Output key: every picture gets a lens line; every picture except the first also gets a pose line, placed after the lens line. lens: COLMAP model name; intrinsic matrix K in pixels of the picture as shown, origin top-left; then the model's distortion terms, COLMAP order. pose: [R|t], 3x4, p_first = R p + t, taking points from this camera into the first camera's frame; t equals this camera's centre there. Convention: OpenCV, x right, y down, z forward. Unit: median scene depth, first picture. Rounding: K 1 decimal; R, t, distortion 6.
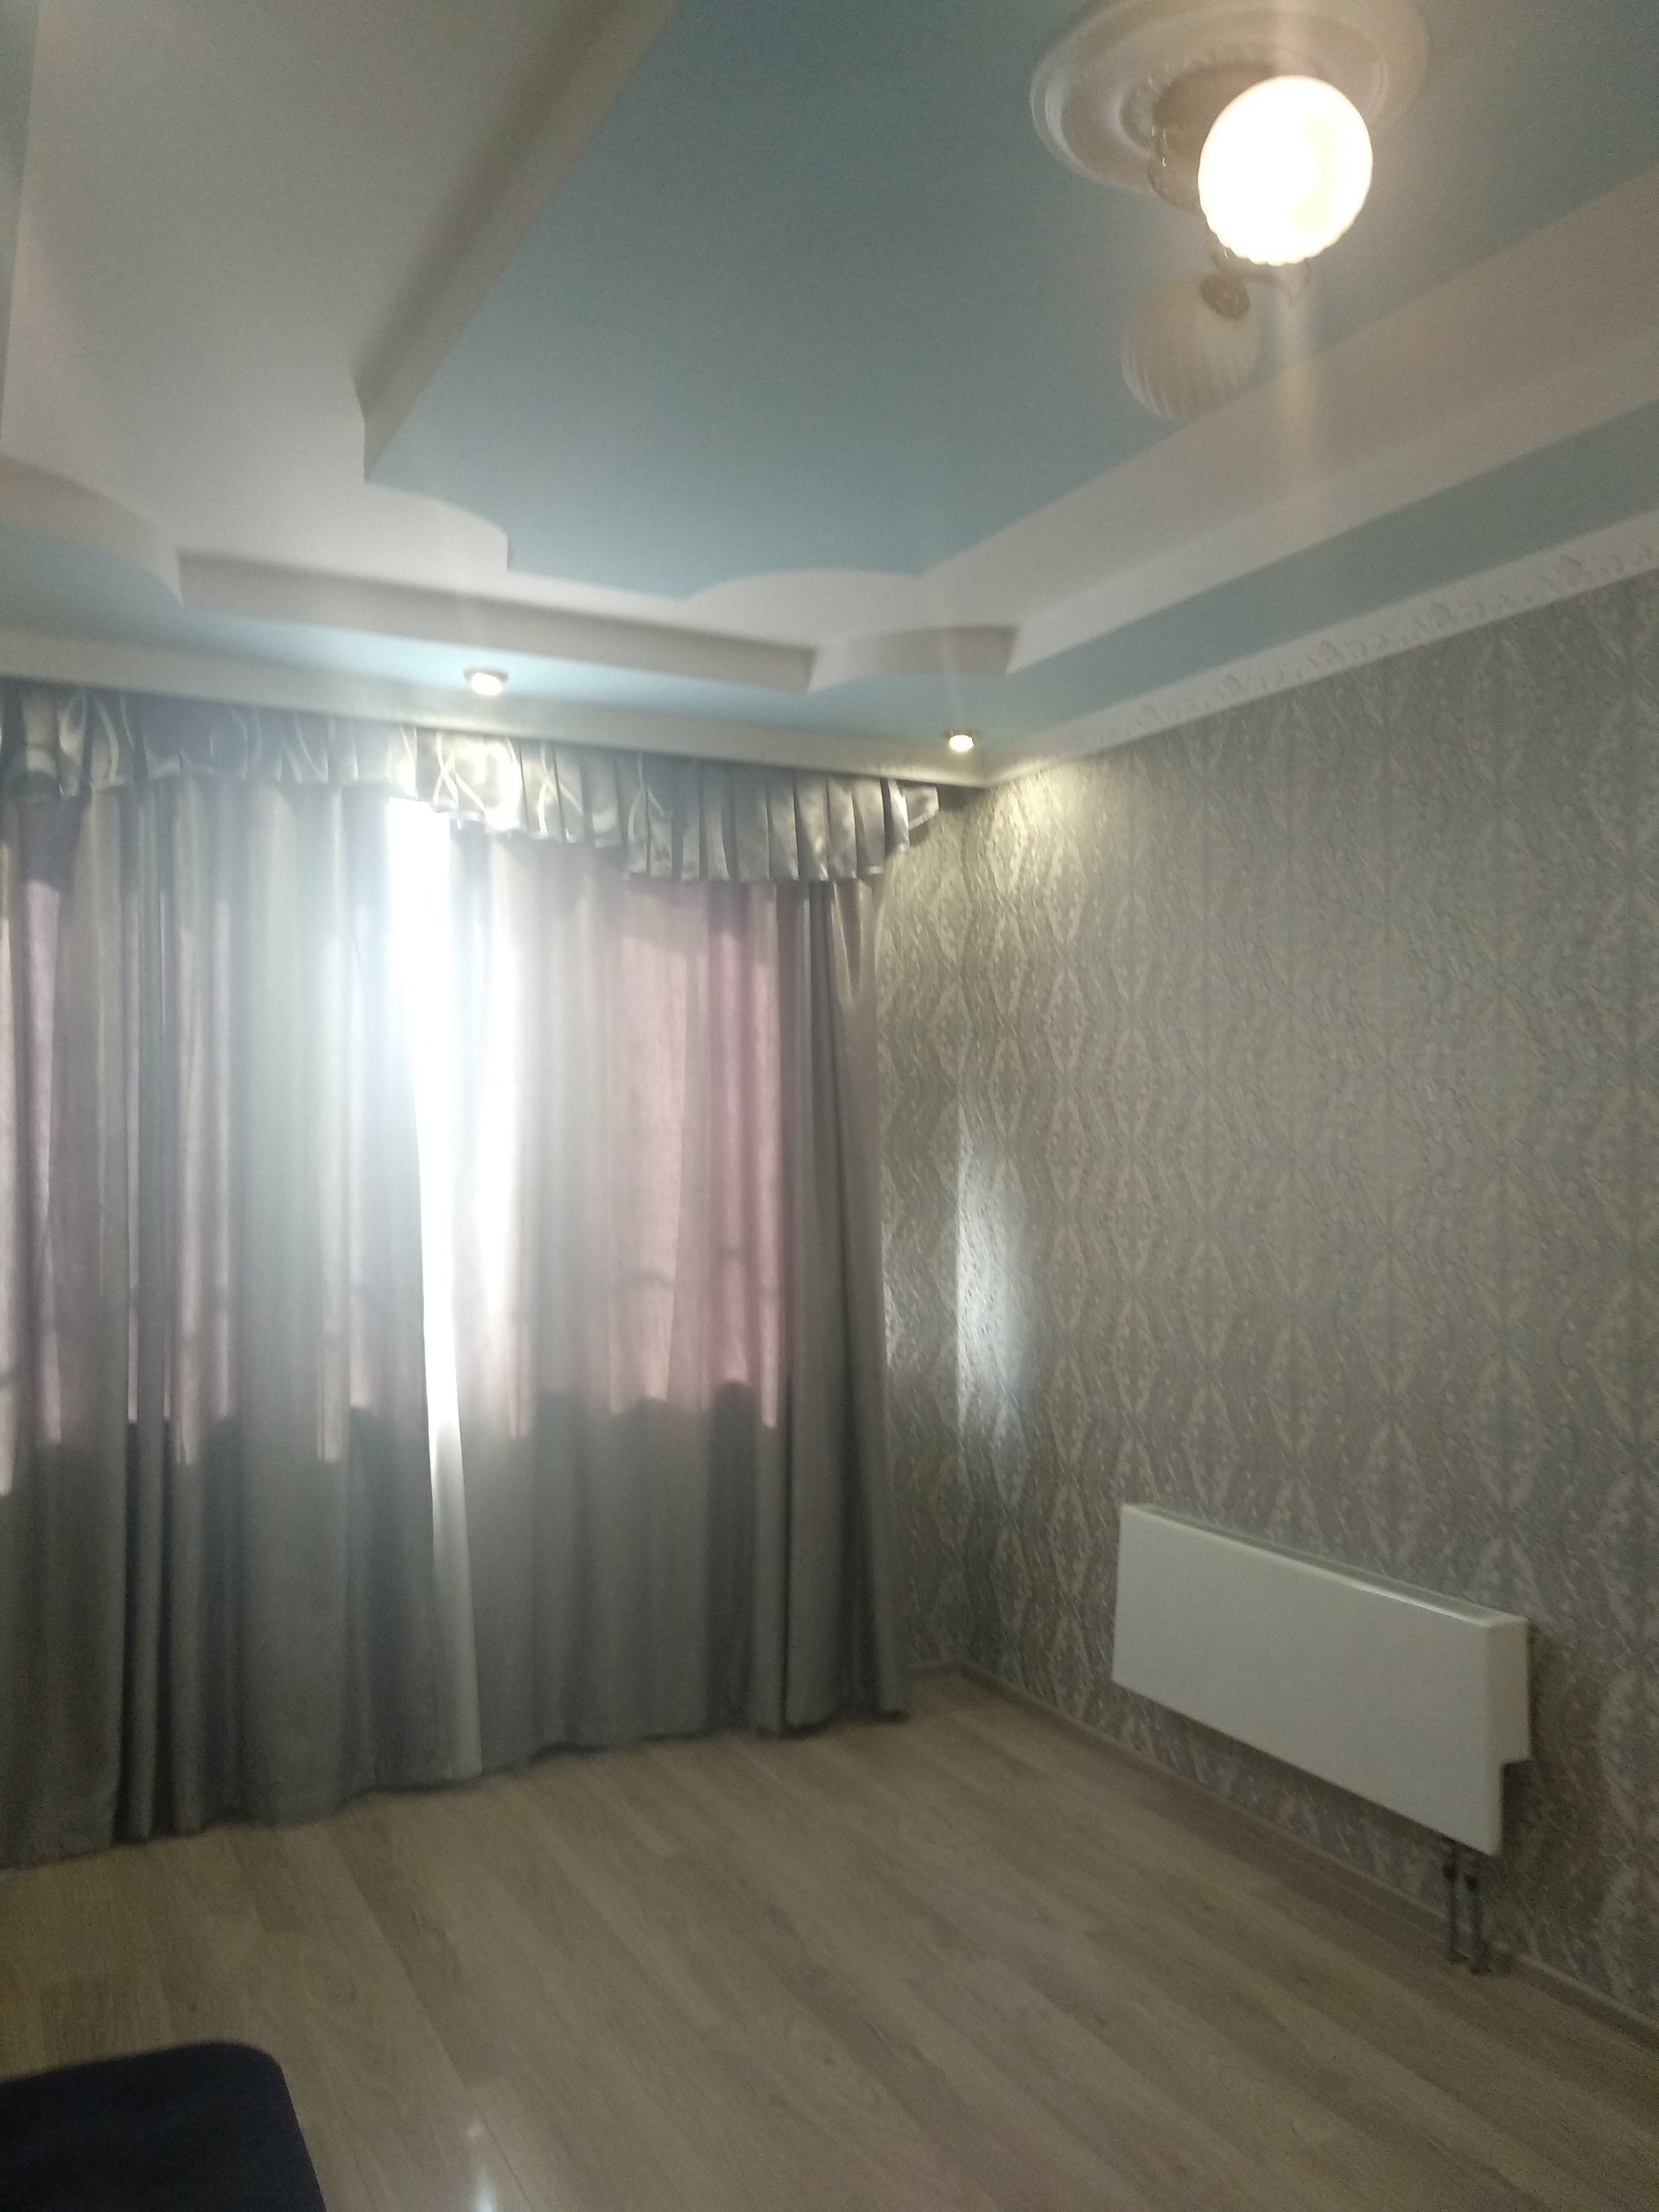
lens RADIAL K [[1739.3, 0, 829.5], [0, 1739.3, 1106.0], [0, 0, 1]] dist [0.077625, -0.138942]
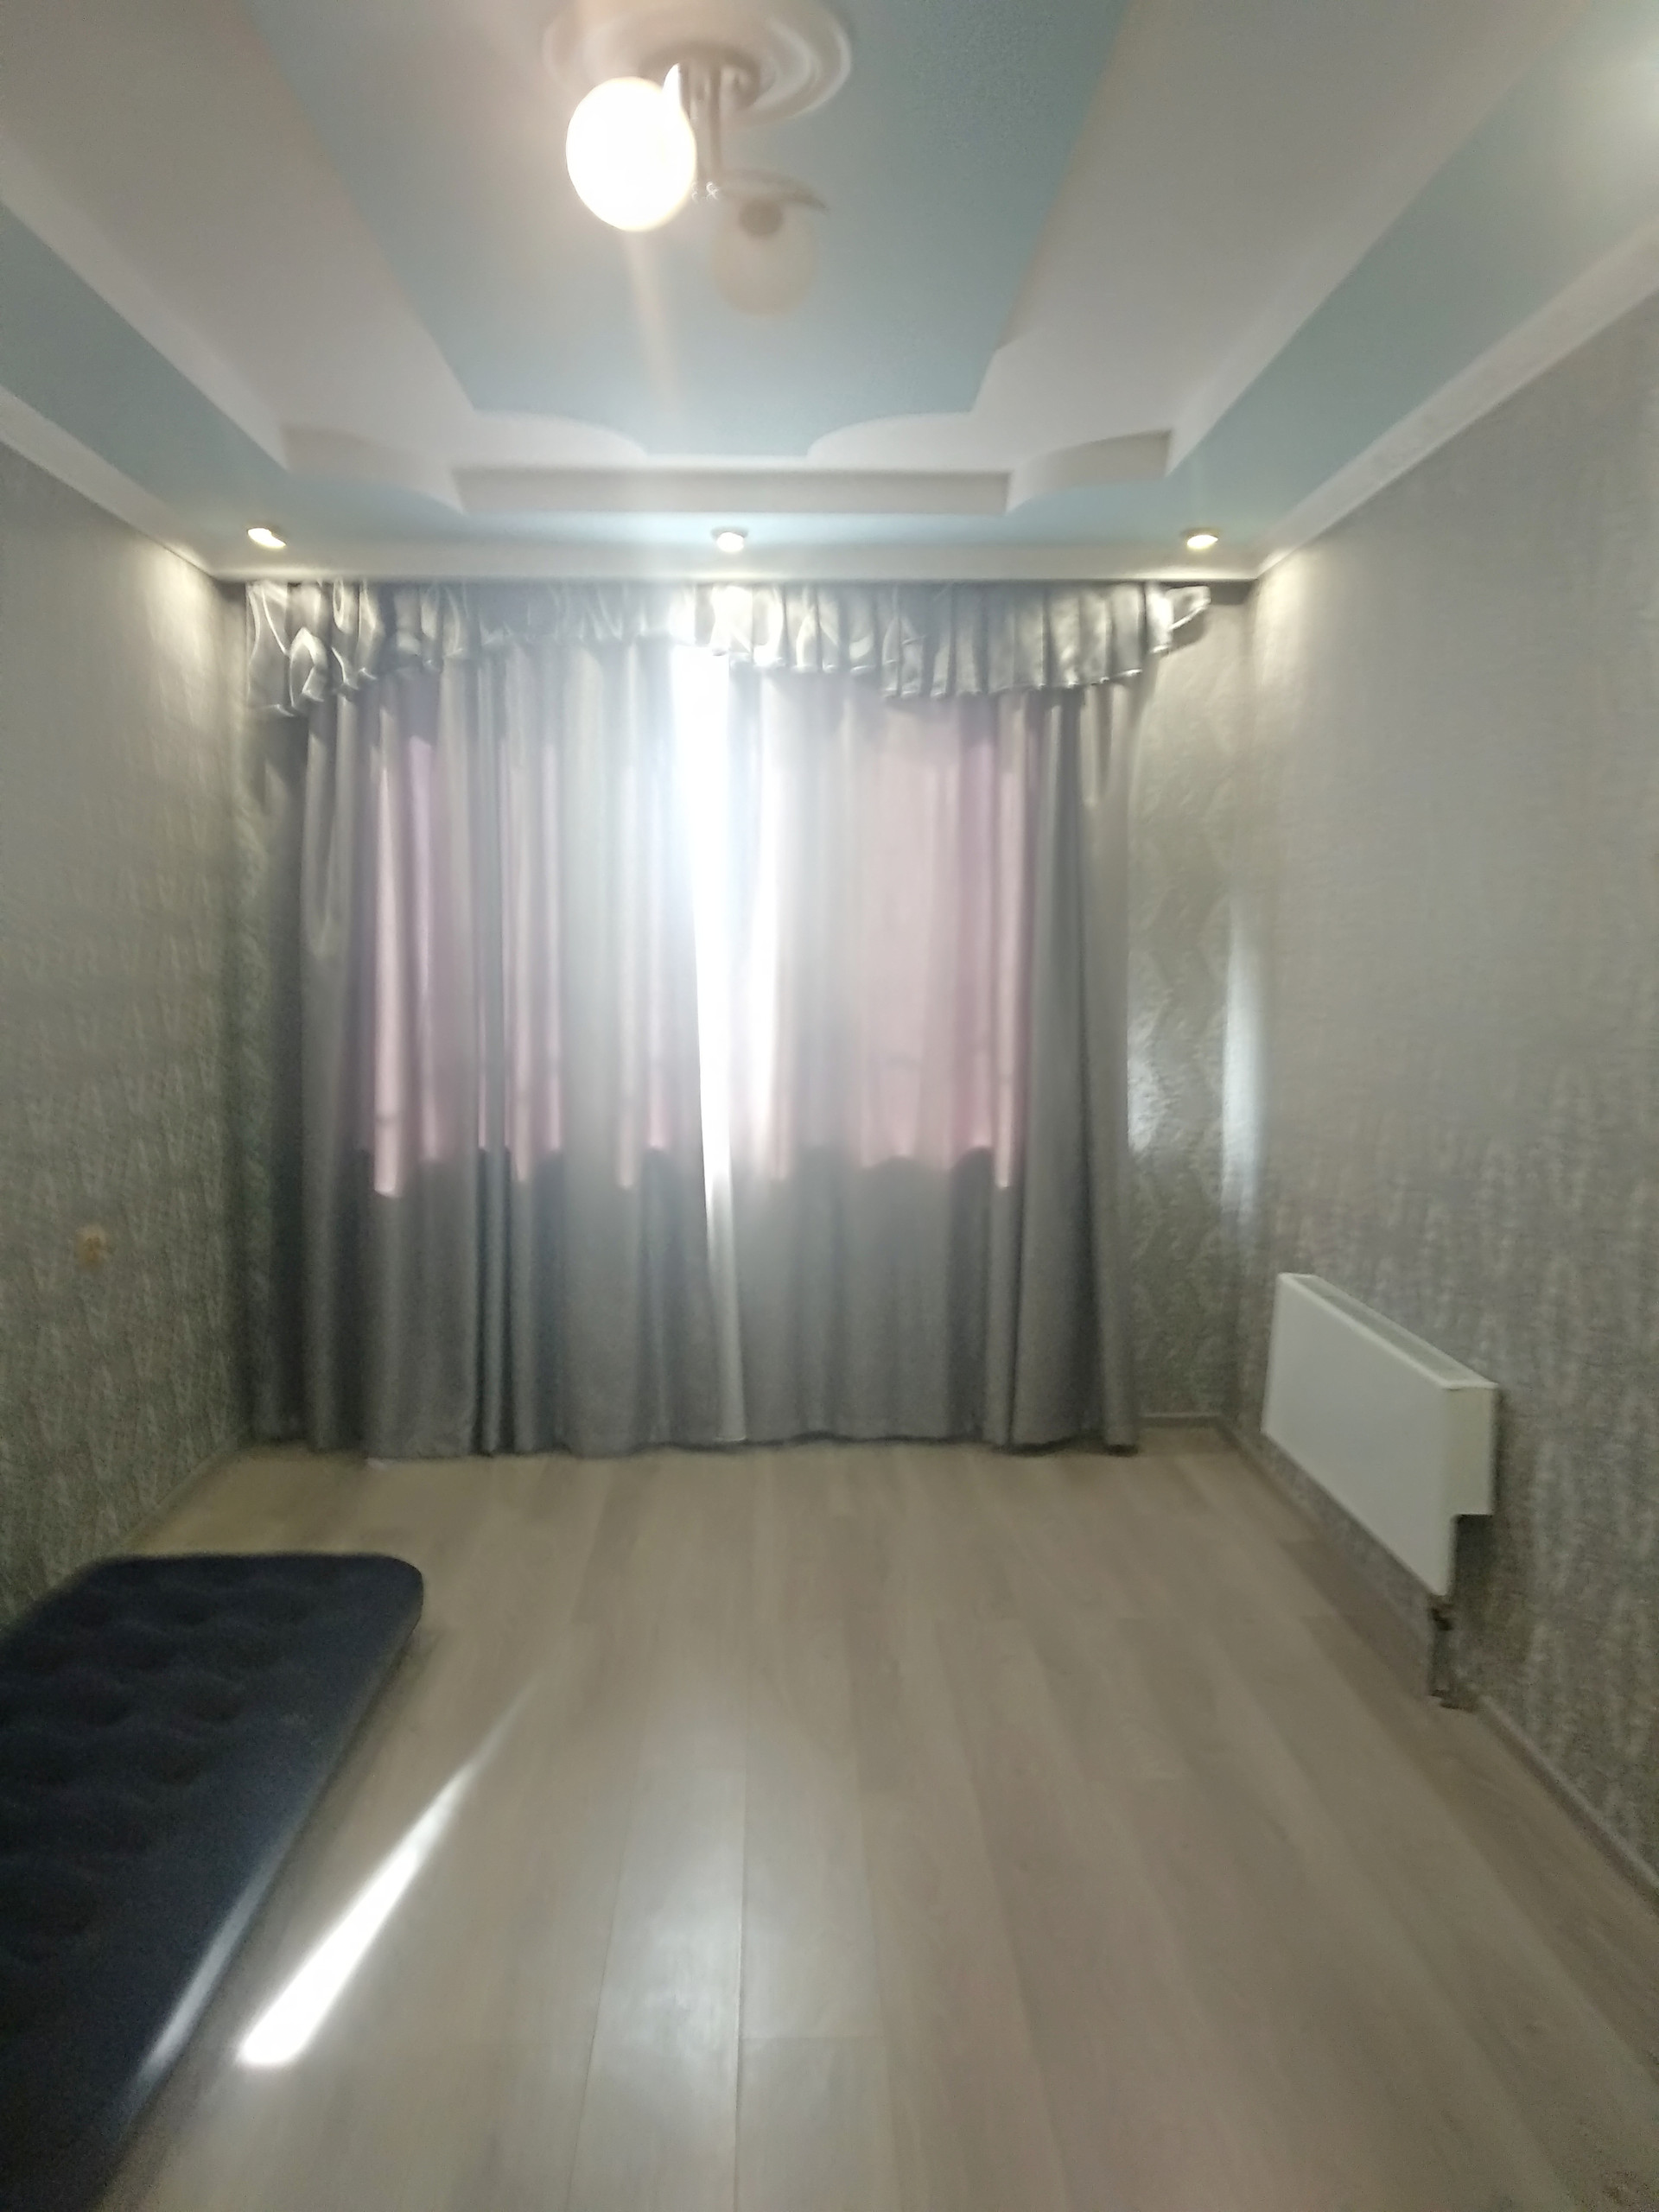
lens RADIAL K [[1756.8, 0, 804.3], [0, 1756.8, 1116.3], [0, 0, 1]] dist [0.054727, -0.066952]
pose [[0.899976, 0.037517, -0.434321, 0.346784], [0.013393, 0.993440, 0.113567, 0.006970], [0.435733, -0.108024, 0.893570, -0.070178]]
